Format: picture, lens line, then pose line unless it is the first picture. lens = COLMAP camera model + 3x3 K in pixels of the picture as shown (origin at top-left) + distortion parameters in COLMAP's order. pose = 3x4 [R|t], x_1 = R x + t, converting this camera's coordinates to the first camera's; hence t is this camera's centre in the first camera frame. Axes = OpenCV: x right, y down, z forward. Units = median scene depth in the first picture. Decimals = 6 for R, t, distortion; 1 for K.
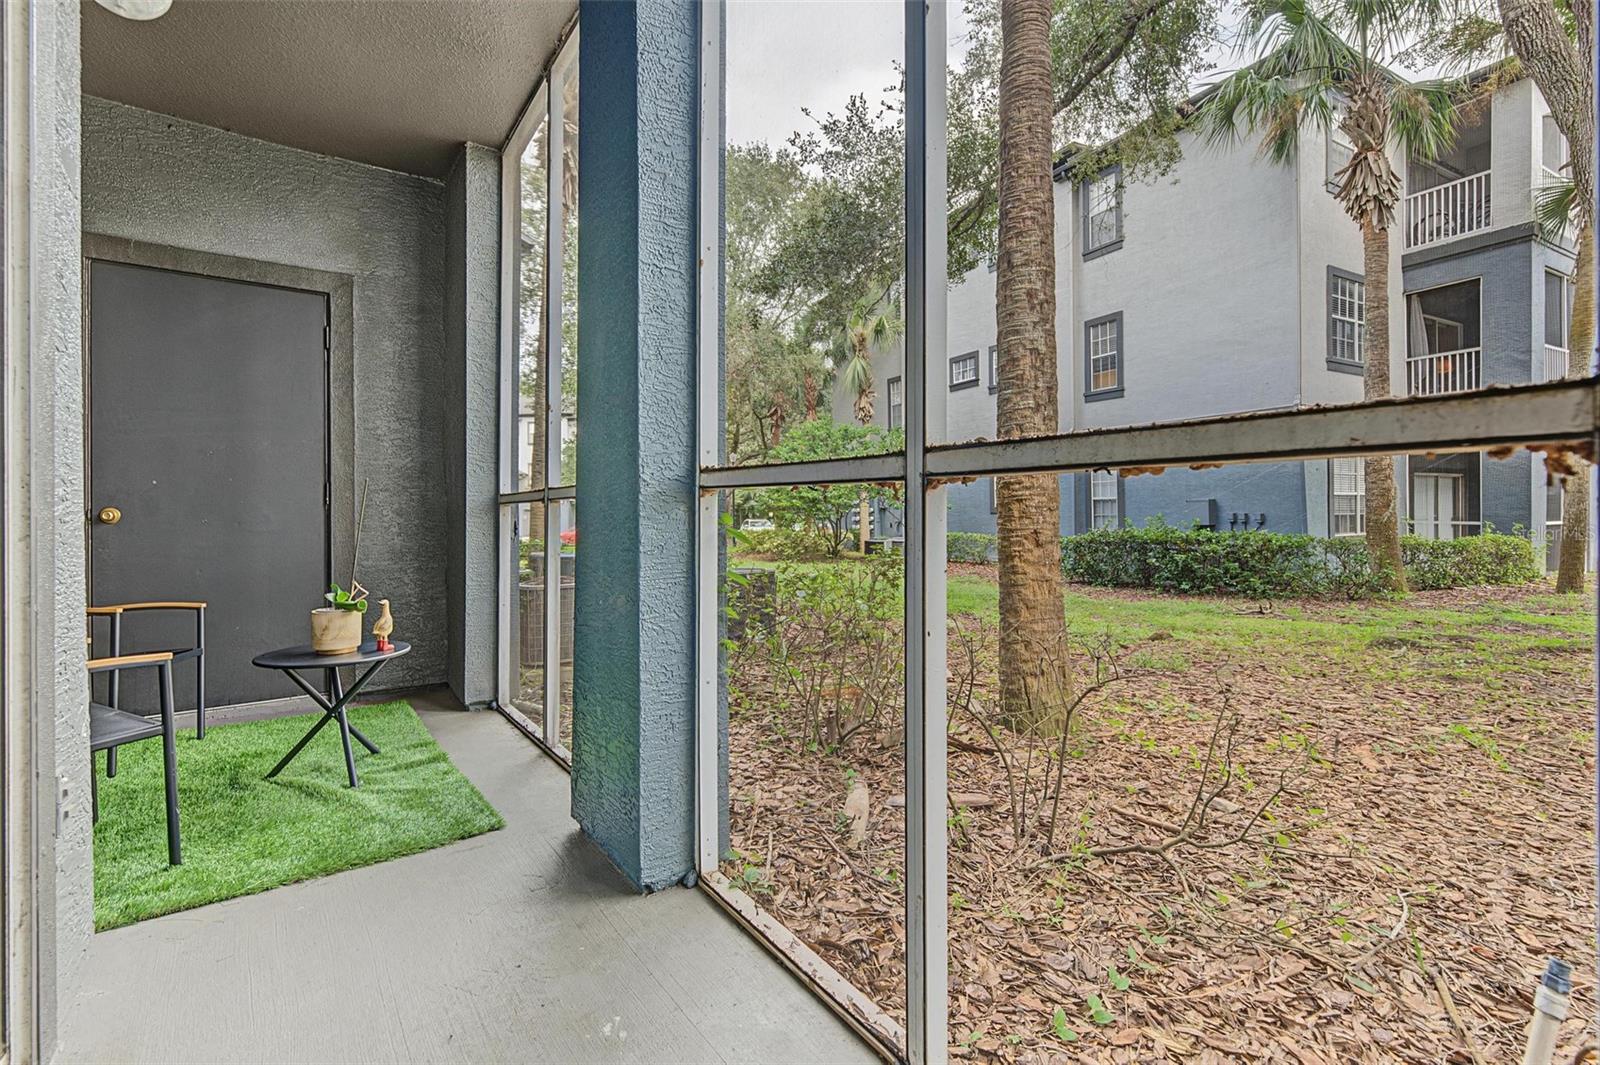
lens RADIAL K [[700.3, 0, 807.8], [0, 700.3, 517.0], [0, 0, 1]] dist [0.001459, 0.000081]
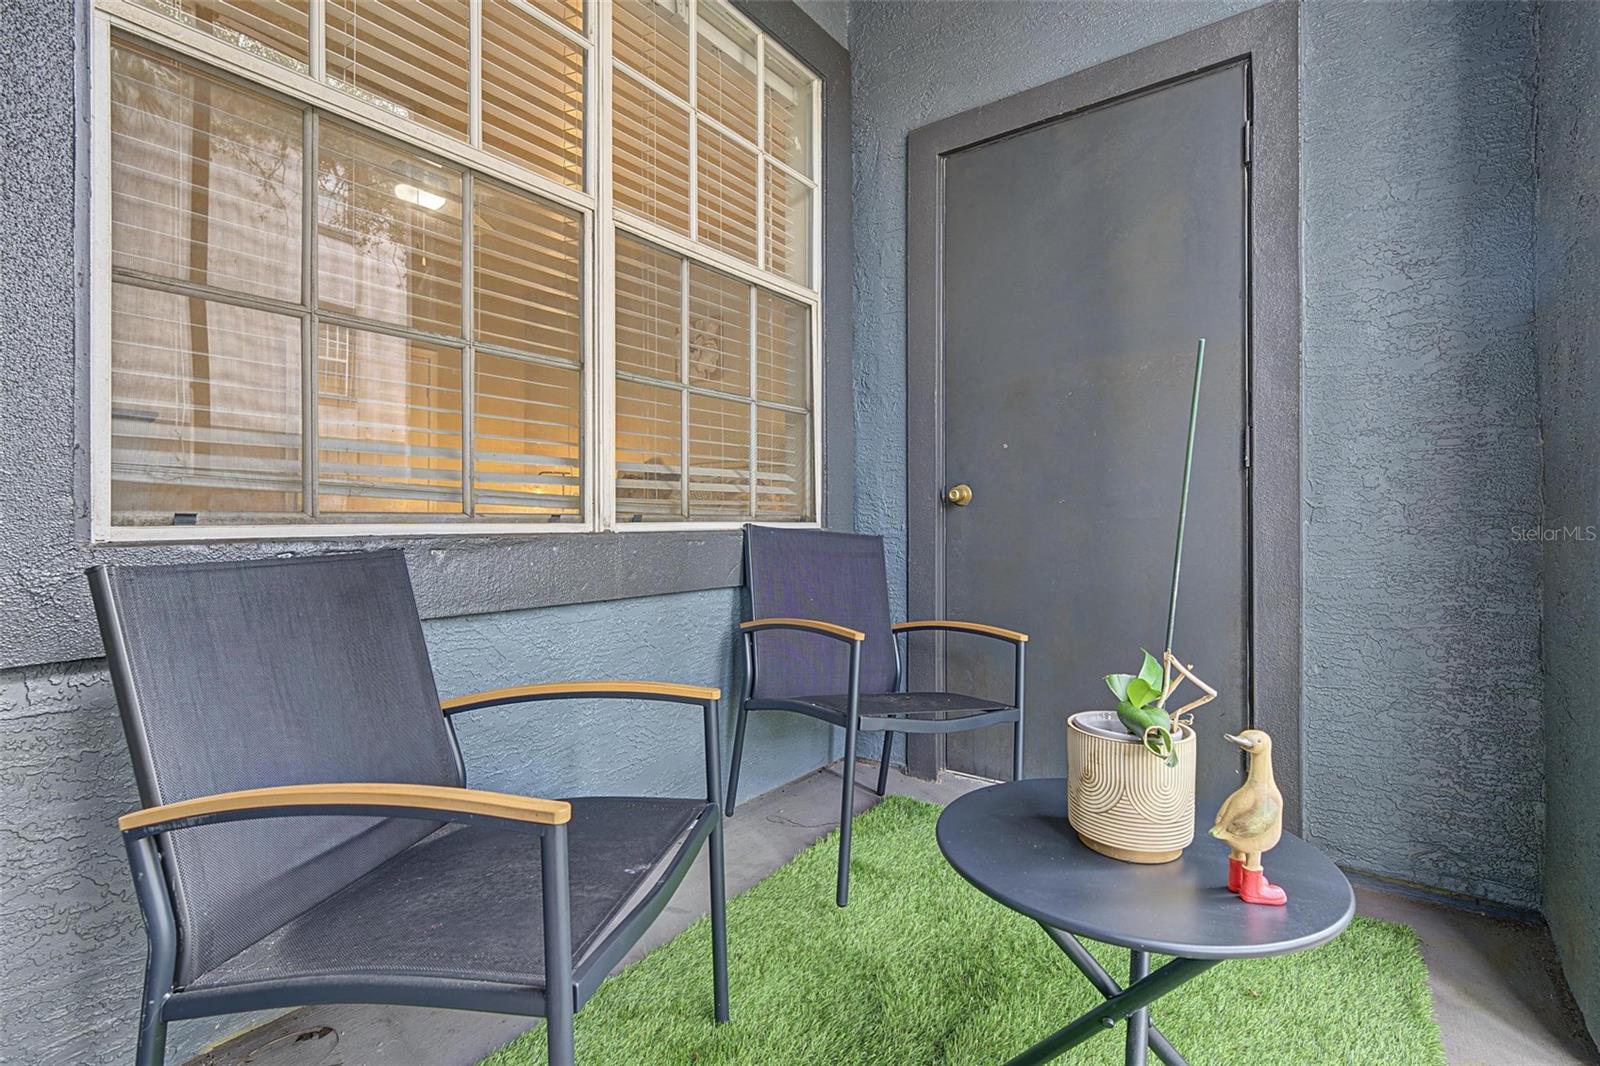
lens RADIAL K [[729.9, 0, 797.0], [0, 729.9, 517.6], [0, 0, 1]] dist [0.004217, -0.005496]
pose [[0.278533, 0.002091, -0.960424, -0.306326], [-0.005320, 0.999986, 0.000635, 0.022682], [0.960412, 0.004933, 0.278540, 0.620959]]
